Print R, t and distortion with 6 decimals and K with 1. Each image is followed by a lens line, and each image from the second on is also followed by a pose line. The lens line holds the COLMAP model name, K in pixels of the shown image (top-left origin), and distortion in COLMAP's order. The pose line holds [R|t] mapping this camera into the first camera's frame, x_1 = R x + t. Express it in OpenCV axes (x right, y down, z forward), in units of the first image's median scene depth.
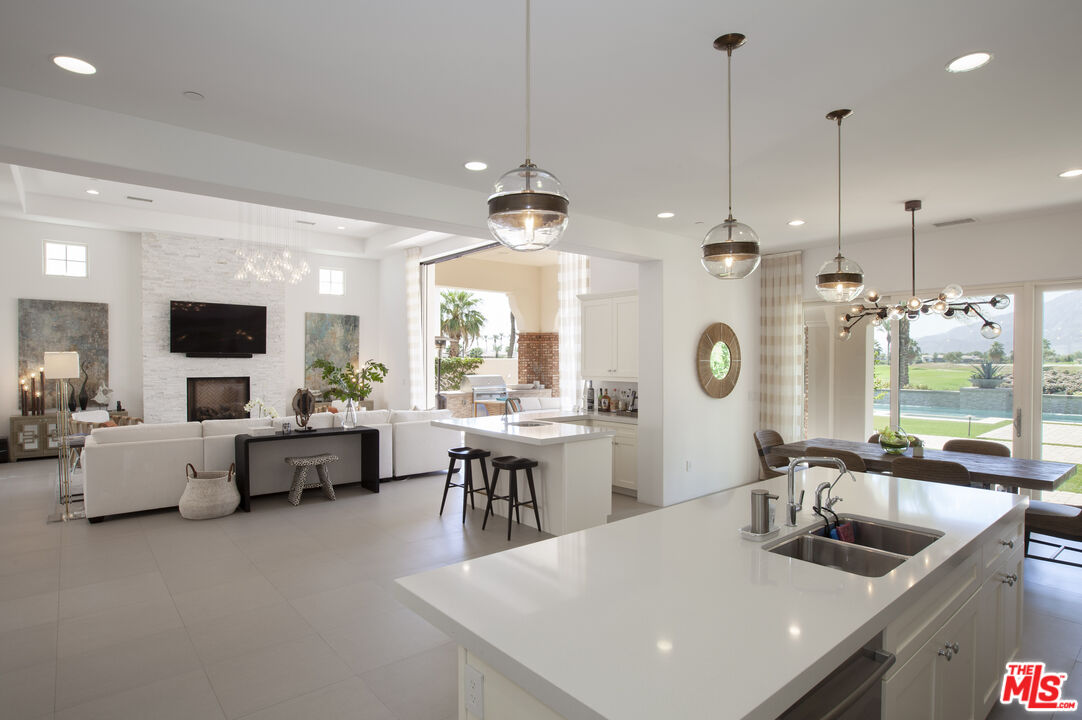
lens RADIAL K [[574.5, 0, 541.4], [0, 574.5, 365.9], [0, 0, 1]] dist [-0.053254, 0.031783]
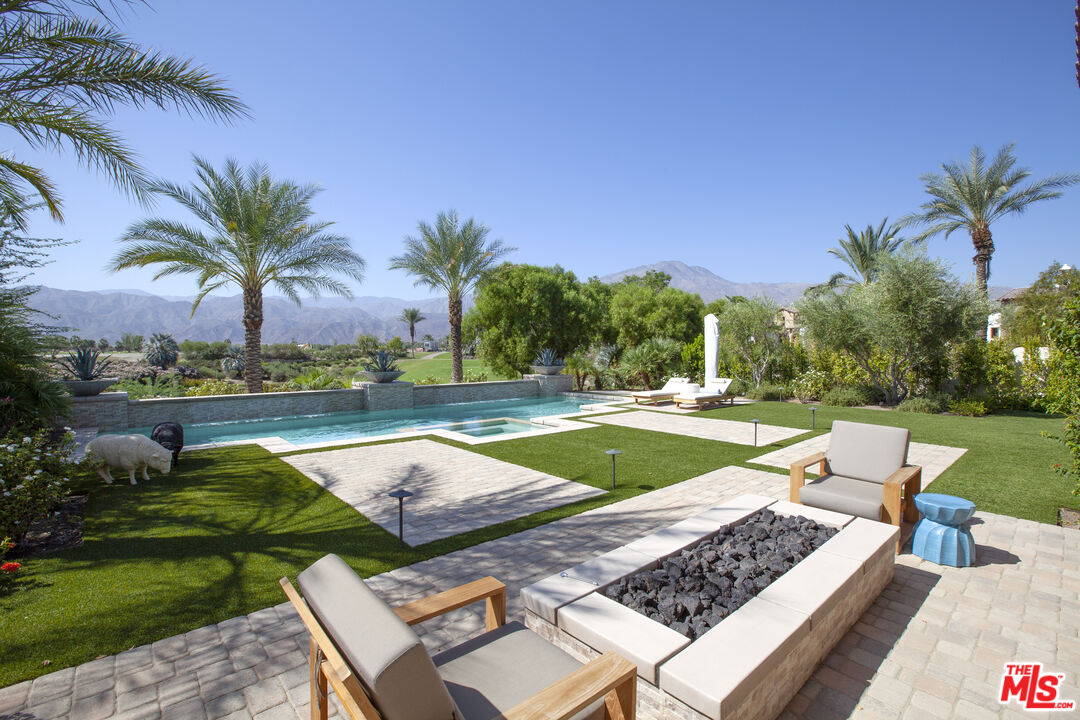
lens RADIAL K [[492.2, 0, 540.0], [0, 492.2, 360.0], [0, 0, 1]] dist [-0.053980, 0.023627]
pose [[-0.020814, -0.020623, 0.999571, 0.125245], [0.011825, 0.999712, 0.020872, -0.010827], [-0.999713, 0.012254, -0.020564, 1.469785]]
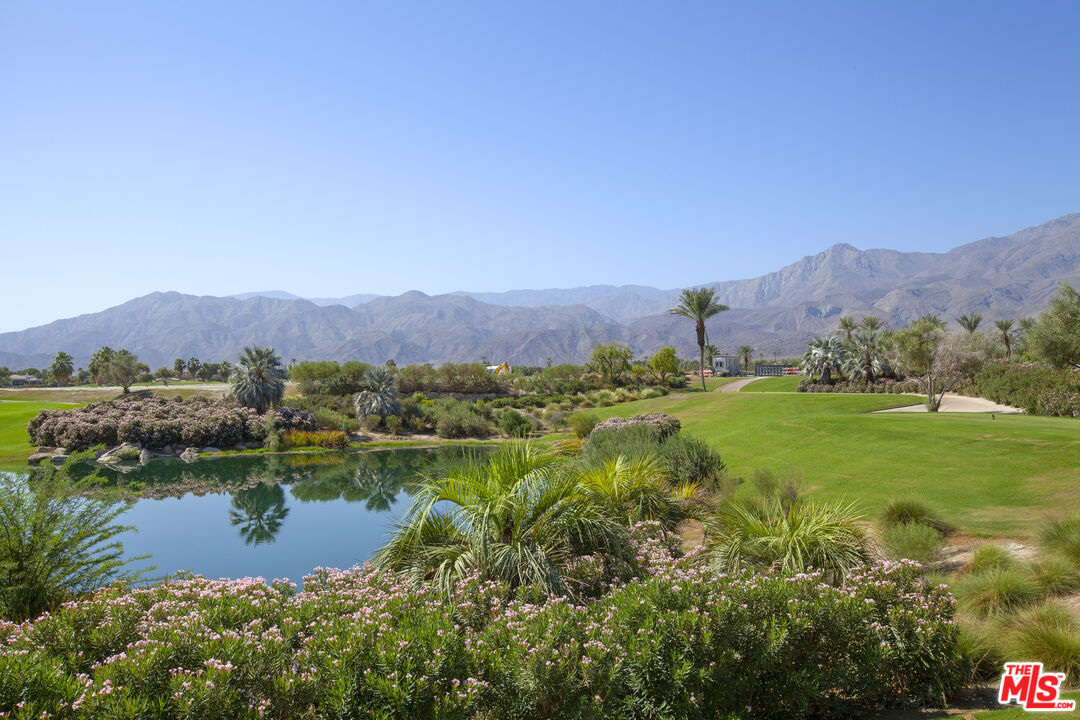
lens RADIAL K [[865.9, 0, 540.0], [0, 865.9, 360.0], [0, 0, 1]] dist [-0.002991, -0.001592]
pose [[0.376328, 0.012592, 0.926401, 1.602205], [0.021256, 0.999527, -0.022221, -0.014831], [-0.926243, 0.028054, 0.375882, 2.104118]]
